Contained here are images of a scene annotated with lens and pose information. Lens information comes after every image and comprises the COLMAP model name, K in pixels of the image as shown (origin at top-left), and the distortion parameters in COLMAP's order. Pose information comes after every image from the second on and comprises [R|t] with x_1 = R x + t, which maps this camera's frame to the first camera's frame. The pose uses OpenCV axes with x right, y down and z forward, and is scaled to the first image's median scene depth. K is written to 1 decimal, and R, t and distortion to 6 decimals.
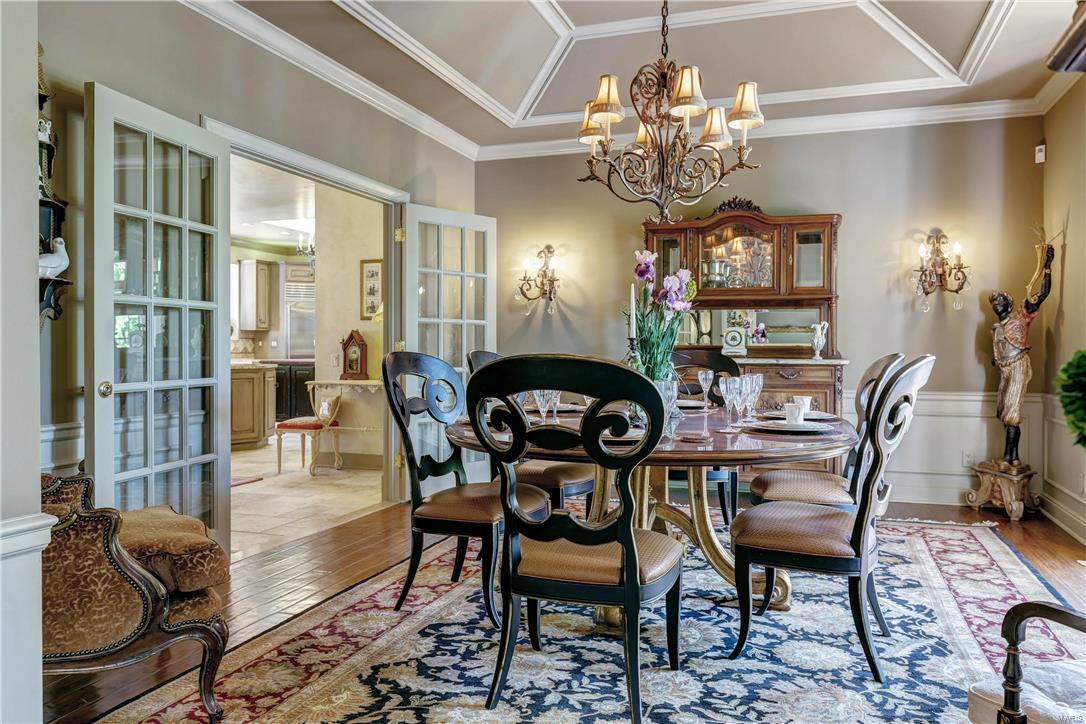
lens RADIAL K [[787.4, 0, 546.4], [0, 787.4, 358.6], [0, 0, 1]] dist [0.000242, -0.000181]
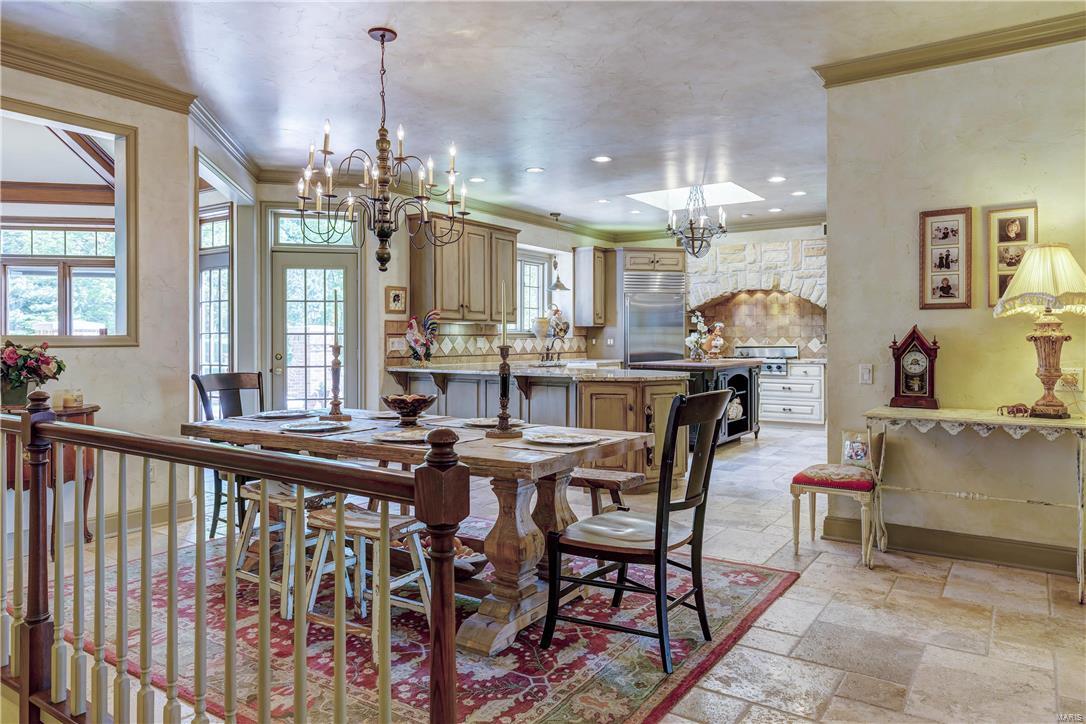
lens RADIAL K [[718.5, 0, 542.4], [0, 718.5, 358.6], [0, 0, 1]] dist [0.008453, 0.000116]
pose [[0.963209, 0.007709, -0.268643, -0.289612], [-0.004885, 0.999926, 0.011182, -0.012392], [0.268709, -0.009458, 0.963175, 0.299603]]
